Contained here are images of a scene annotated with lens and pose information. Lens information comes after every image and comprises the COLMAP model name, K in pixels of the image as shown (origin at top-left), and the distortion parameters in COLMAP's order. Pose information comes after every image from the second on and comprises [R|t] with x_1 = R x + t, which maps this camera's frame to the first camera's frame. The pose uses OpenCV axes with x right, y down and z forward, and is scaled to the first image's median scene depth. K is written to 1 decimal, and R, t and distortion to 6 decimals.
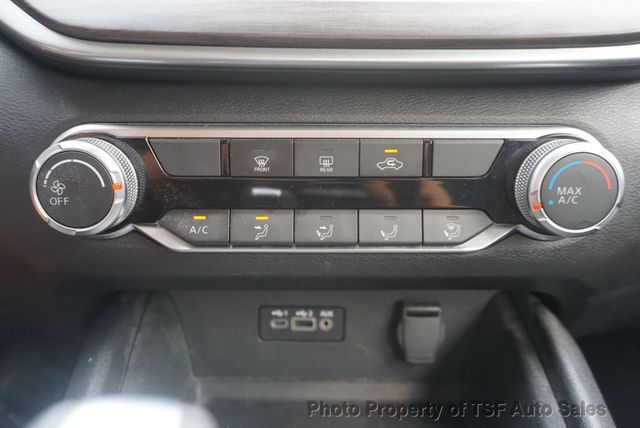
lens RADIAL K [[516.5, 0, 320.0], [0, 516.5, 214.0], [0, 0, 1]] dist [0.000651, -0.000245]
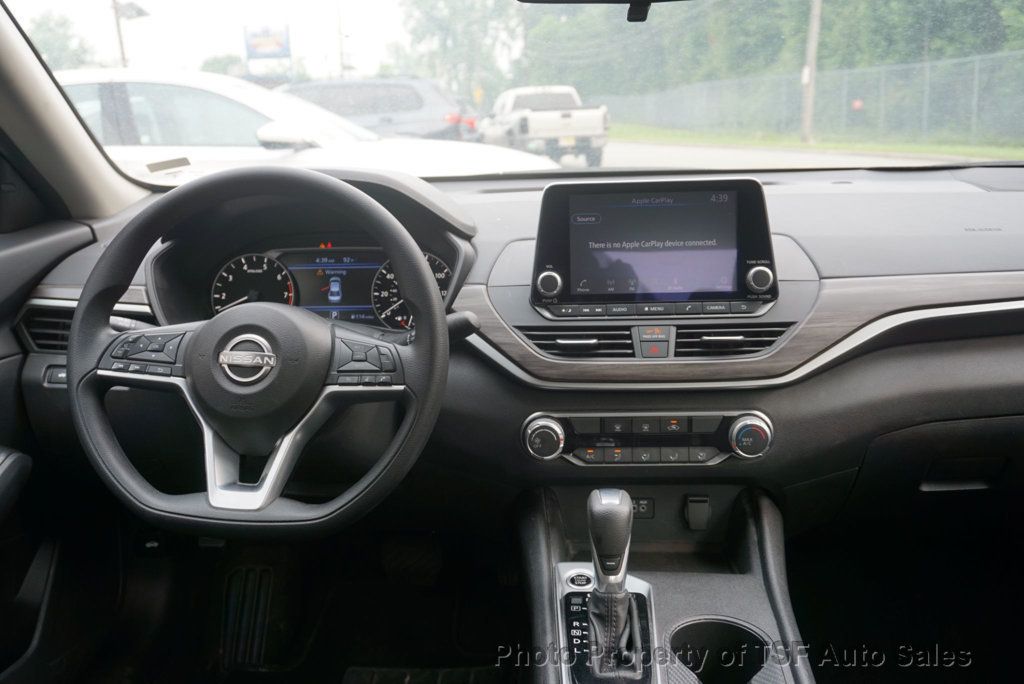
lens RADIAL K [[964.6, 0, 512.0], [0, 964.6, 342.0], [0, 0, 1]] dist [0.004976, -0.012864]
pose [[0.996469, -0.019249, -0.081723, -0.221658], [0.014588, 0.998253, -0.057247, -0.238581], [0.082683, 0.055853, 0.995010, -3.341113]]
